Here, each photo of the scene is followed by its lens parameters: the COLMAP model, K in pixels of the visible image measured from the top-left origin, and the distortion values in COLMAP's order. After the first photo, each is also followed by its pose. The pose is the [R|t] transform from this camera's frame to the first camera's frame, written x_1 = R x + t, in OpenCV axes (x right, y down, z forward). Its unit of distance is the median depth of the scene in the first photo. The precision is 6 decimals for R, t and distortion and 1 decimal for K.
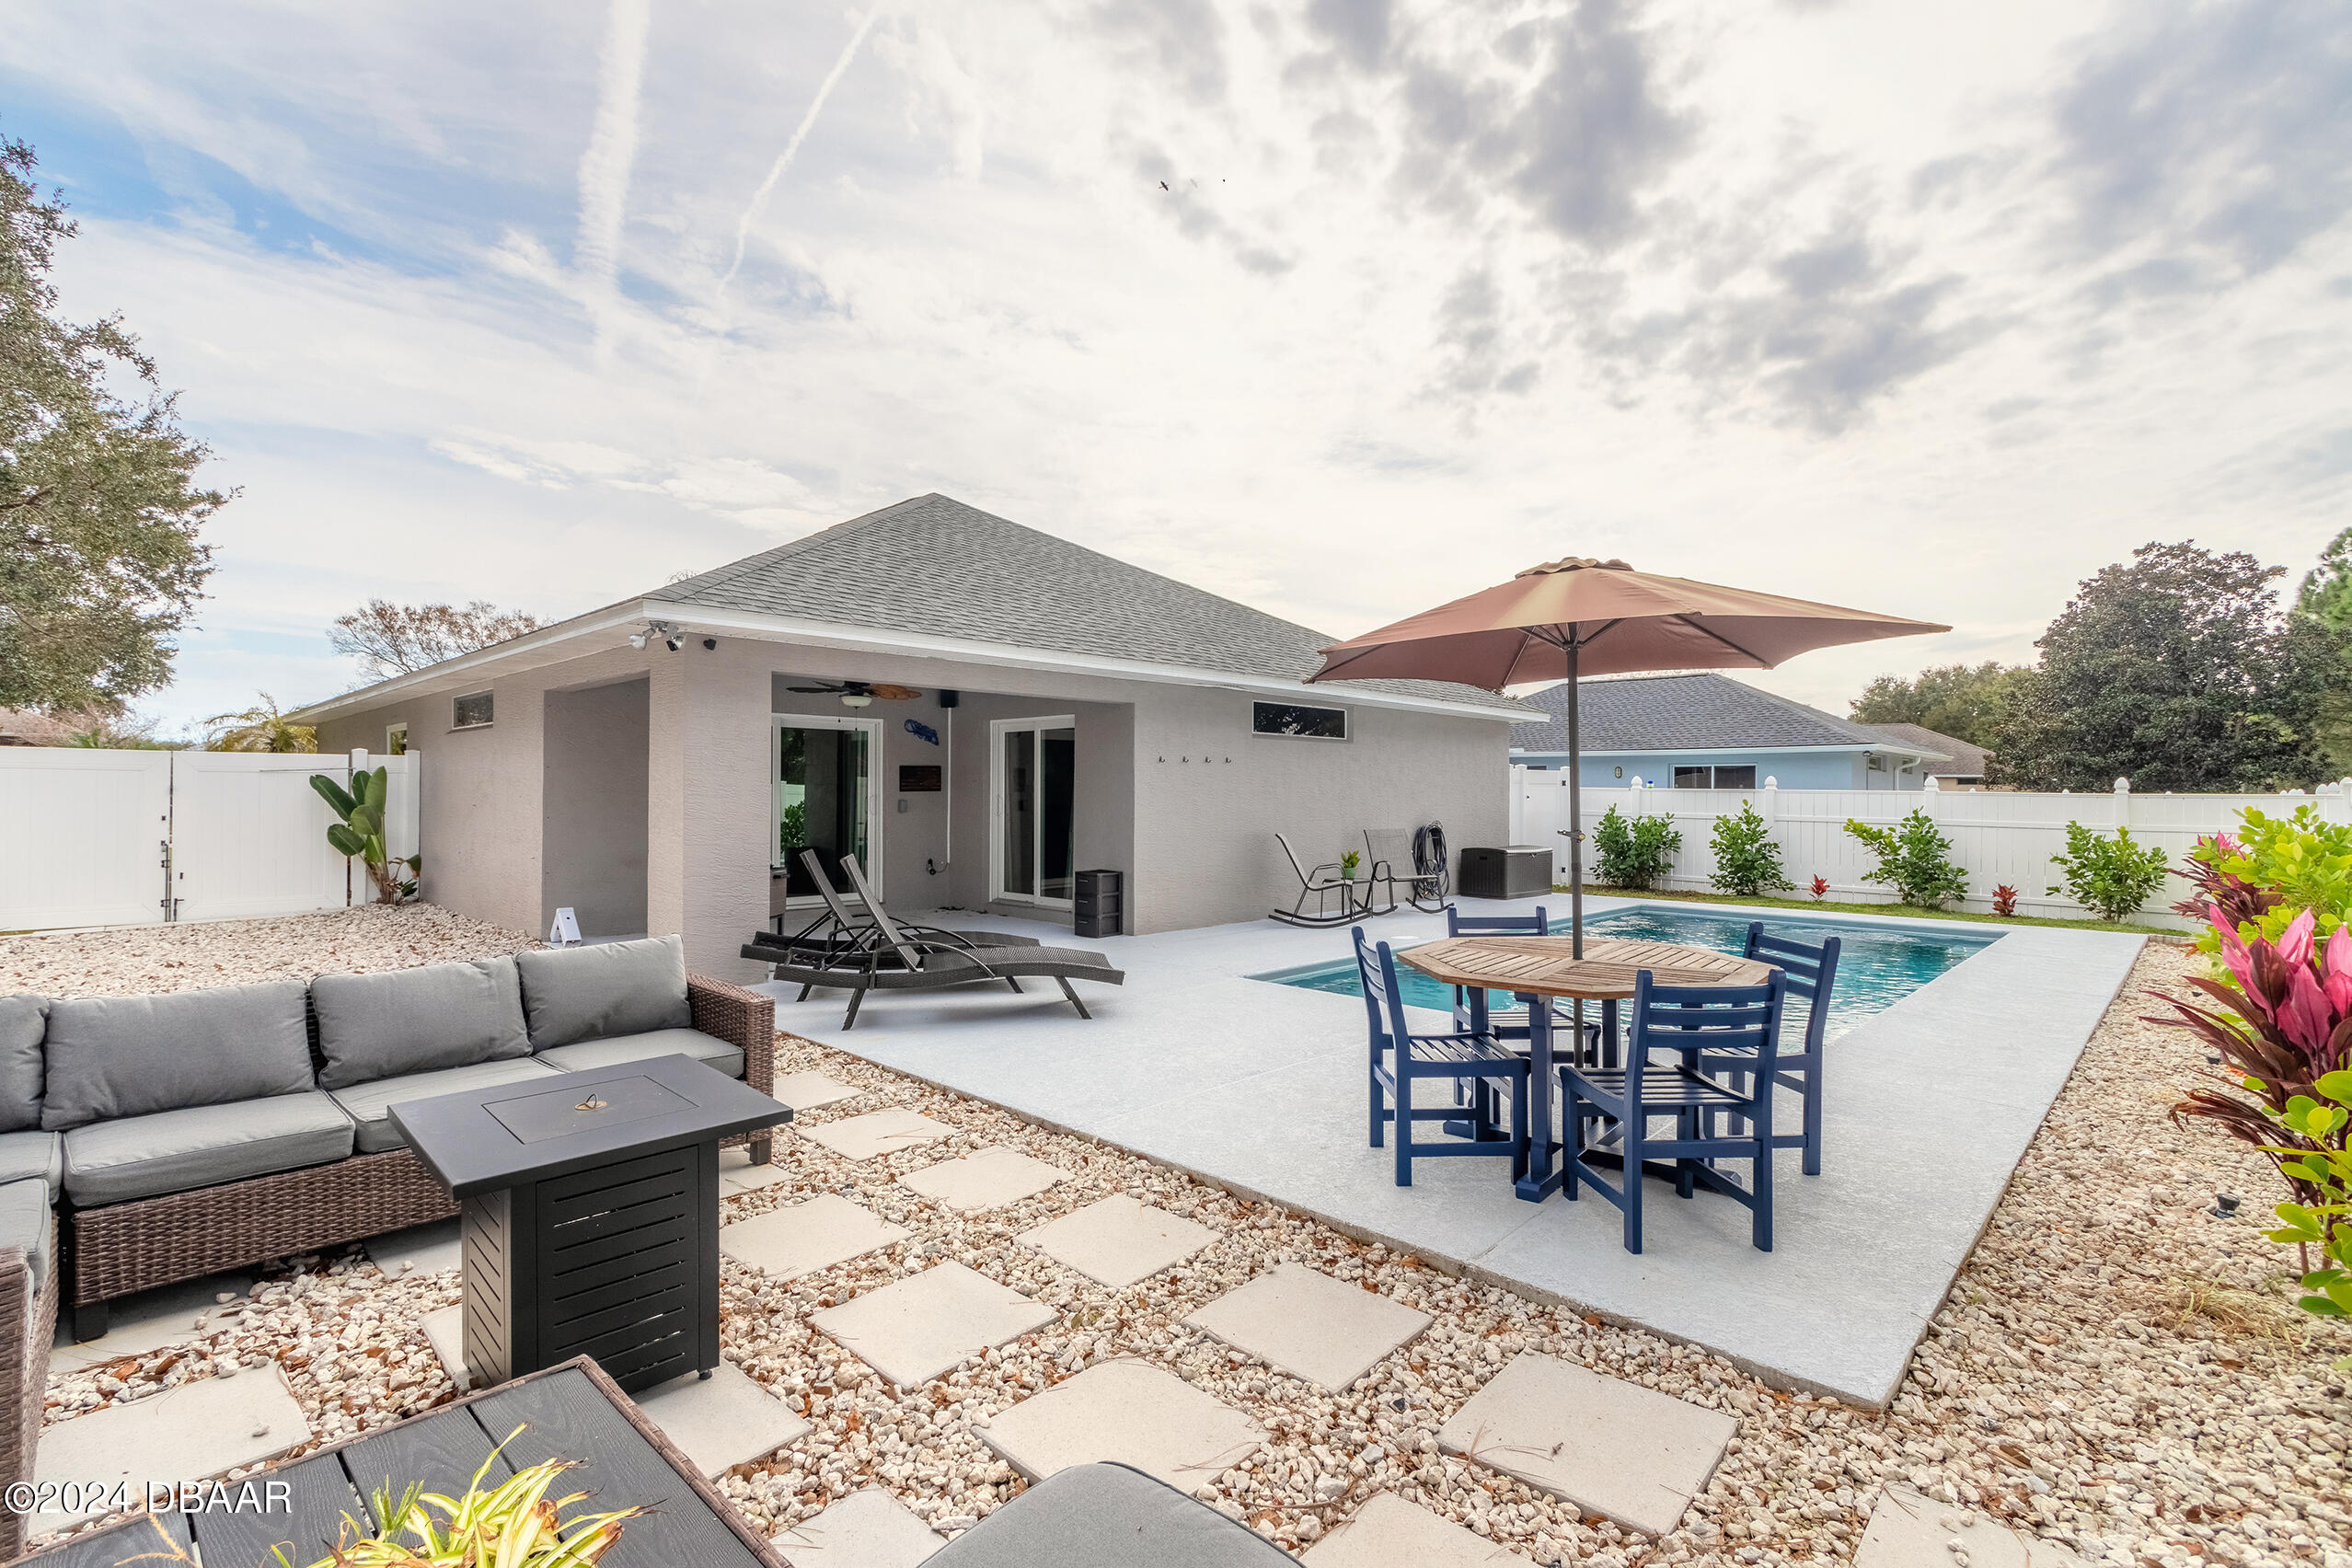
lens RADIAL K [[1084.0, 0, 1143.1], [0, 1084.0, 791.4], [0, 0, 1]] dist [0.004177, -0.000053]
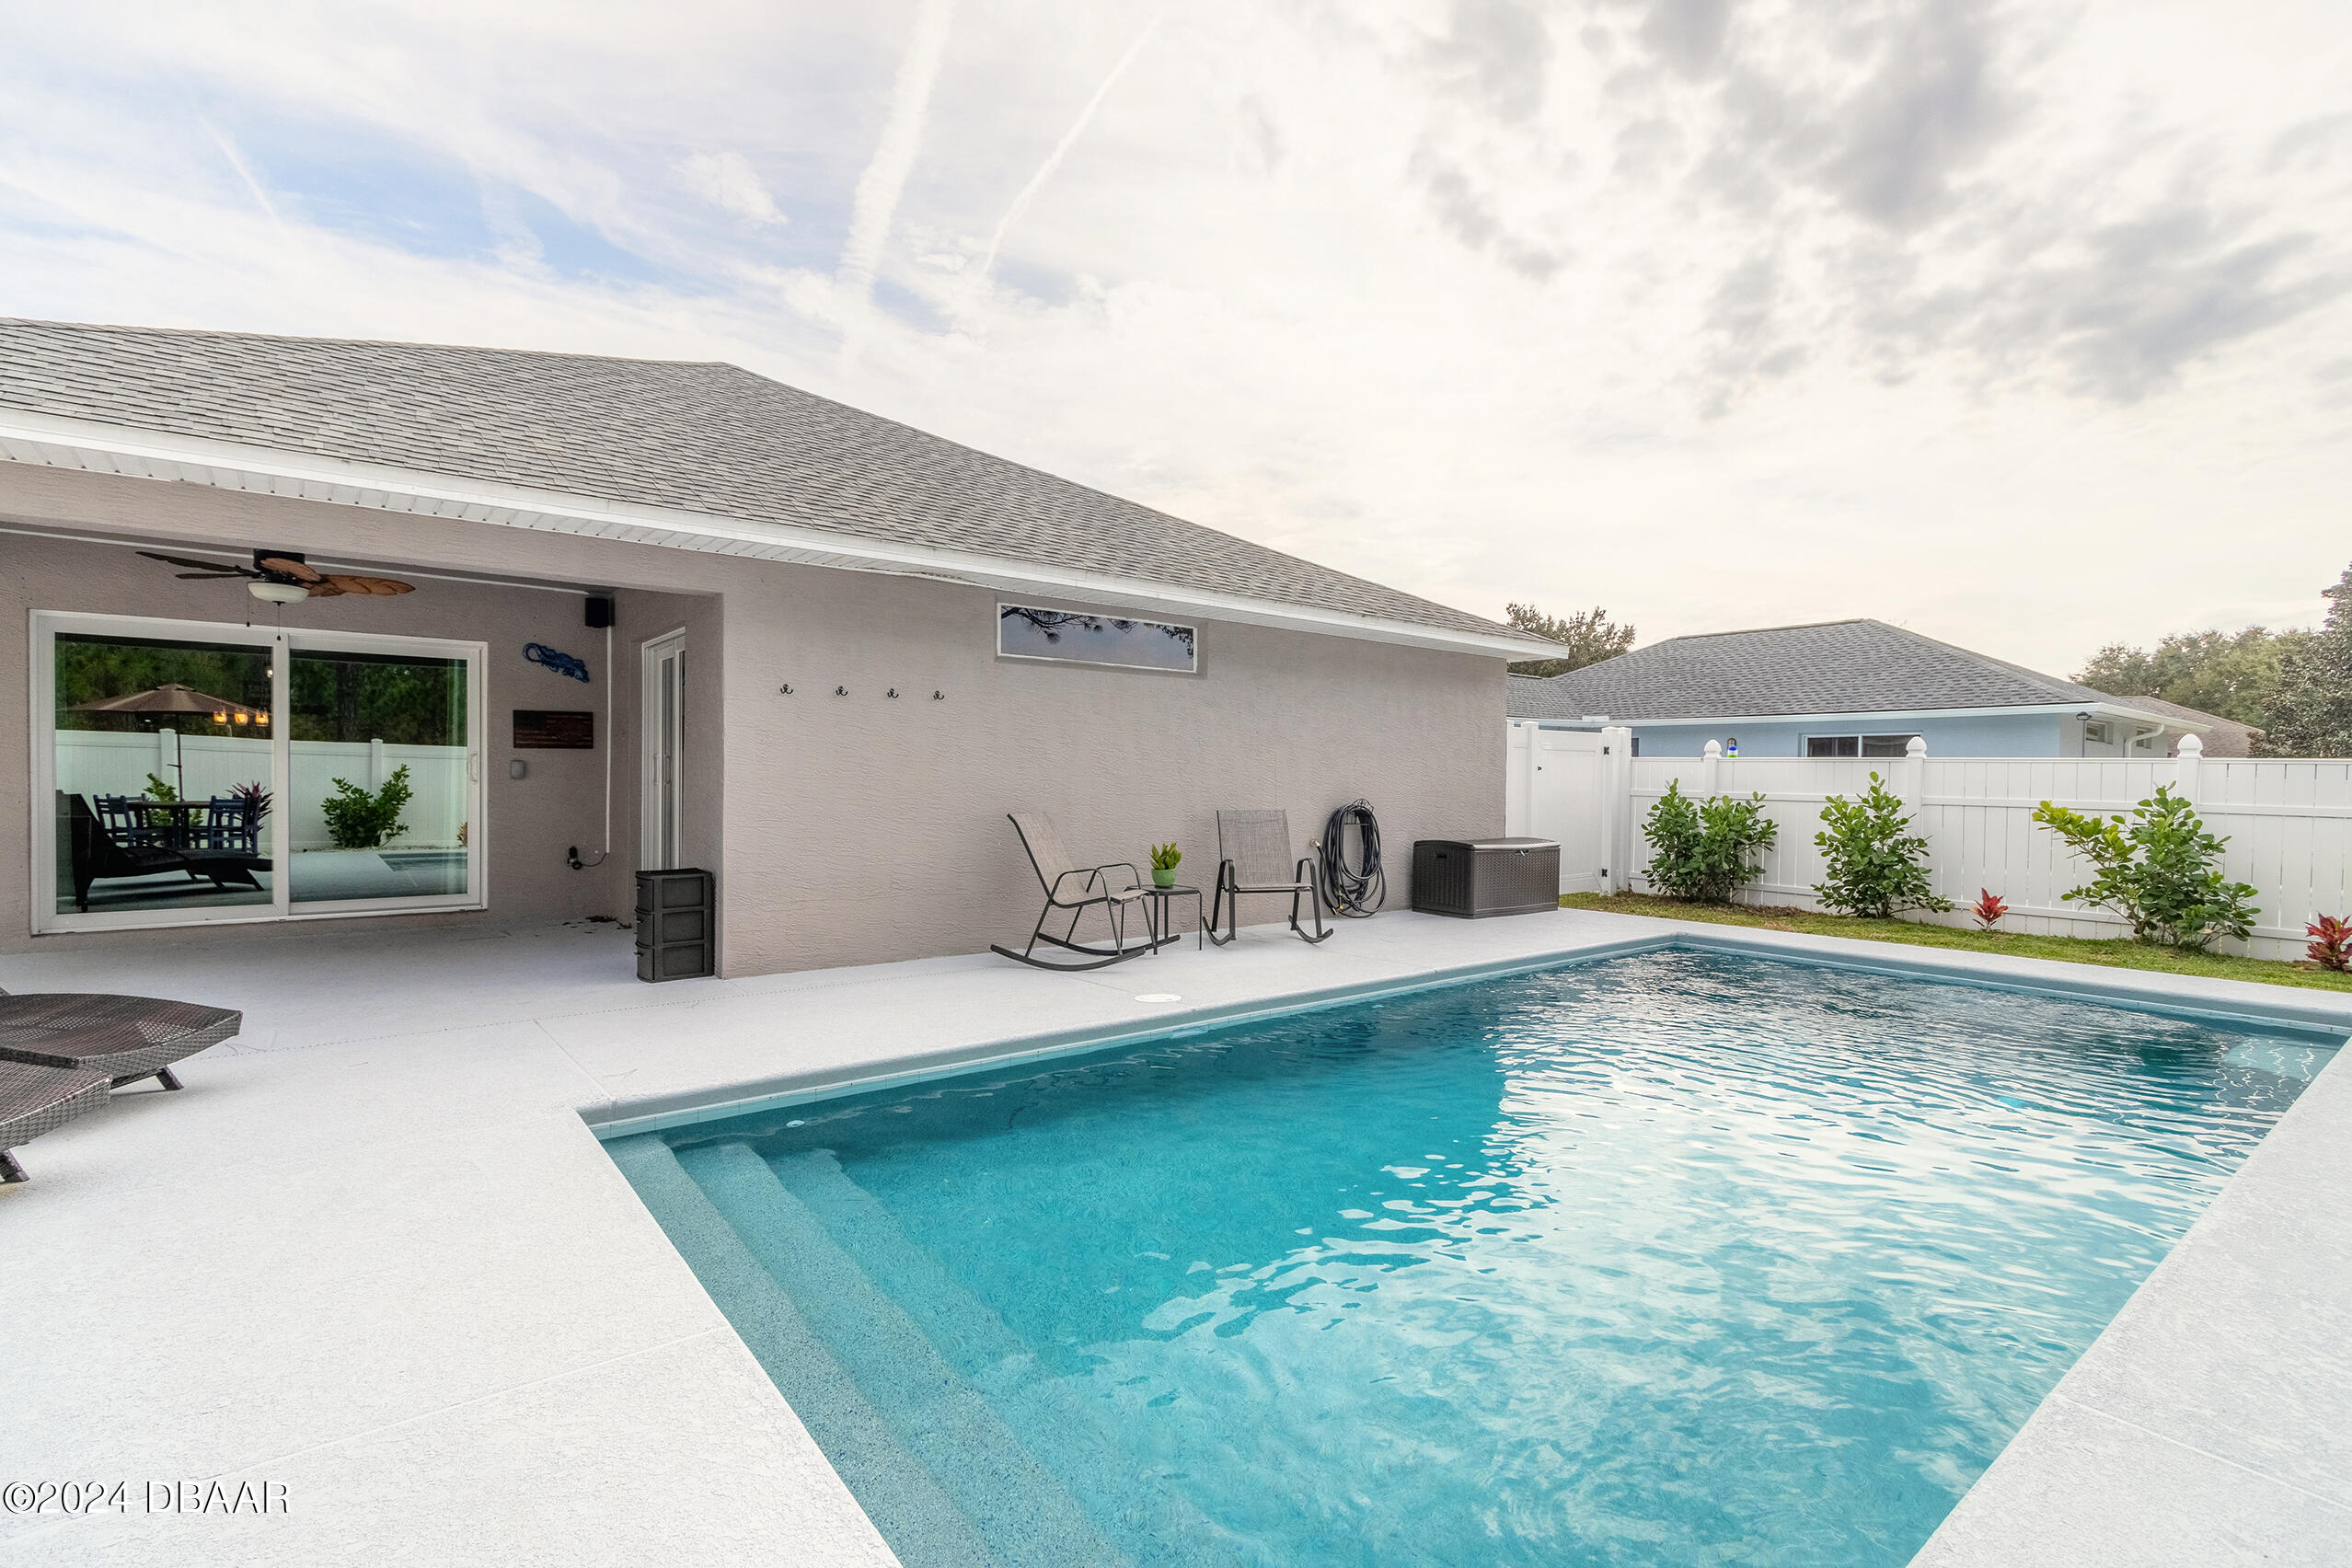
lens RADIAL K [[1084.0, 0, 1143.1], [0, 1084.0, 791.4], [0, 0, 1]] dist [0.004177, -0.000053]
pose [[0.991668, 0.006955, -0.128635, 0.204227], [-0.005382, 0.999906, 0.012574, 0.013461], [0.128711, -0.011777, 0.991612, 0.294200]]
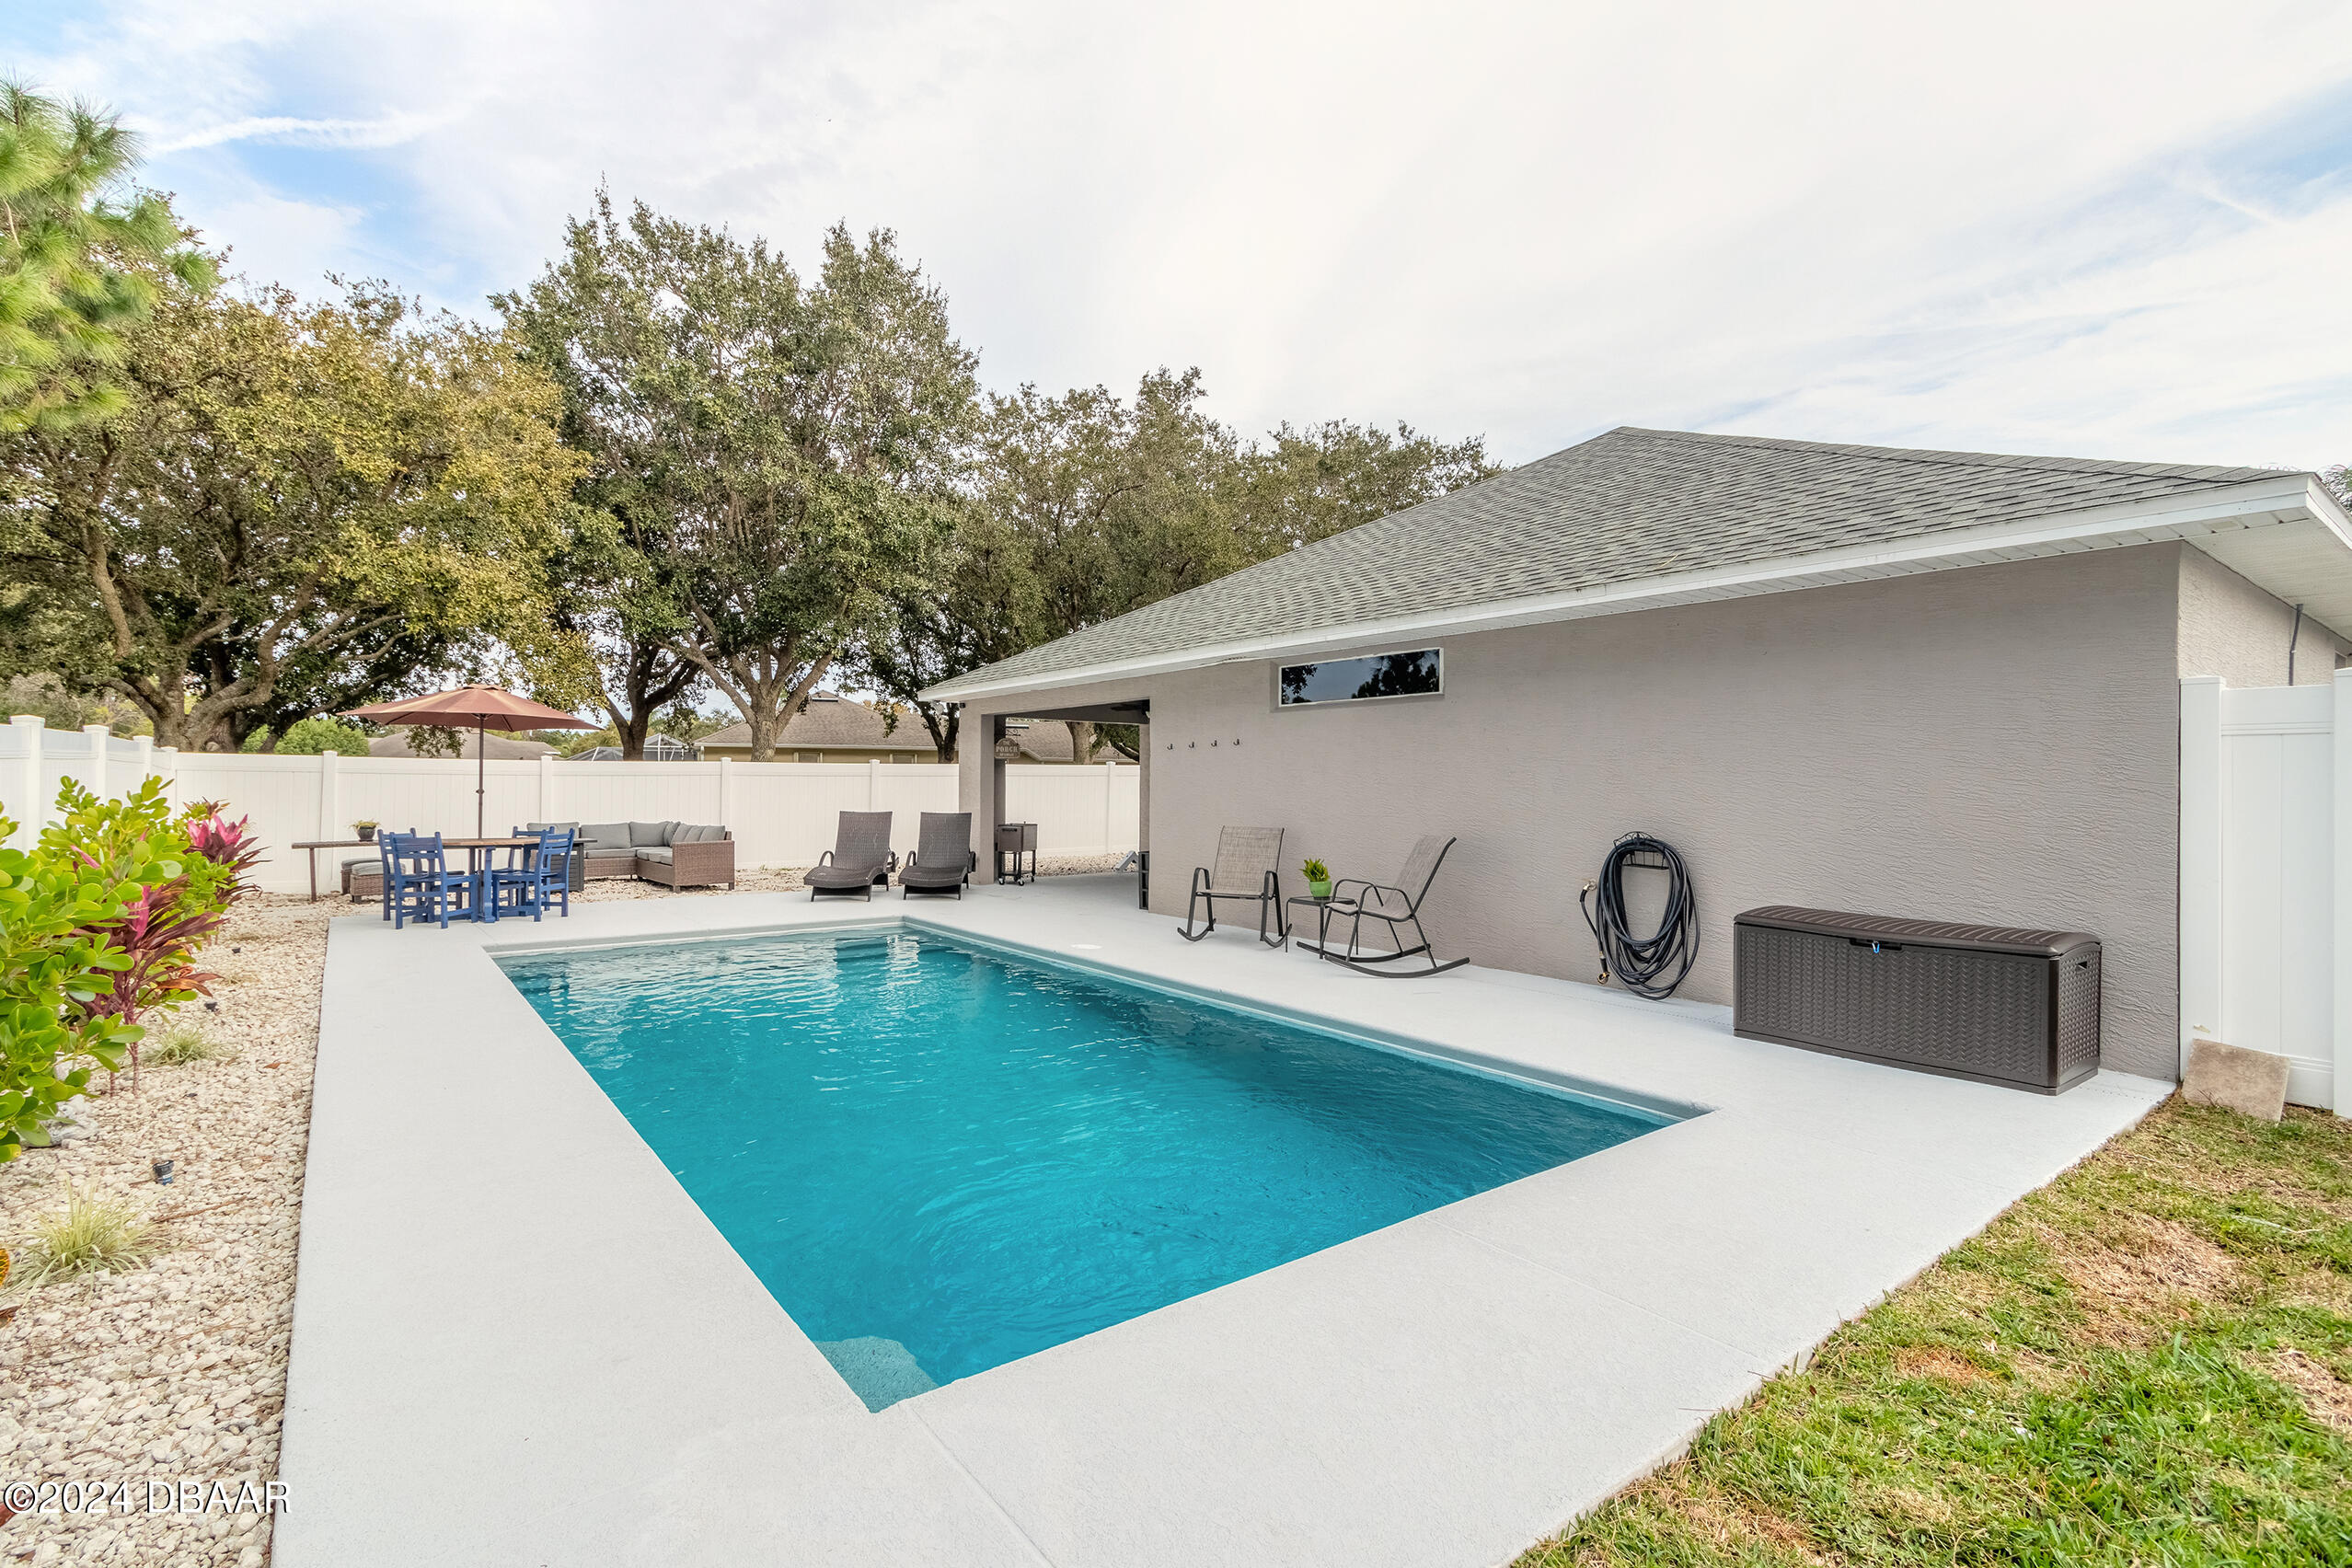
lens RADIAL K [[1149.5, 0, 1176.0], [0, 1149.5, 784.0], [0, 0, 1]] dist [0.001415, -0.000019]
pose [[-0.094844, -0.010091, -0.995441, 0.746190], [-0.005225, 0.999940, -0.009638, 0.010516], [0.995478, 0.004287, -0.094892, 0.768985]]
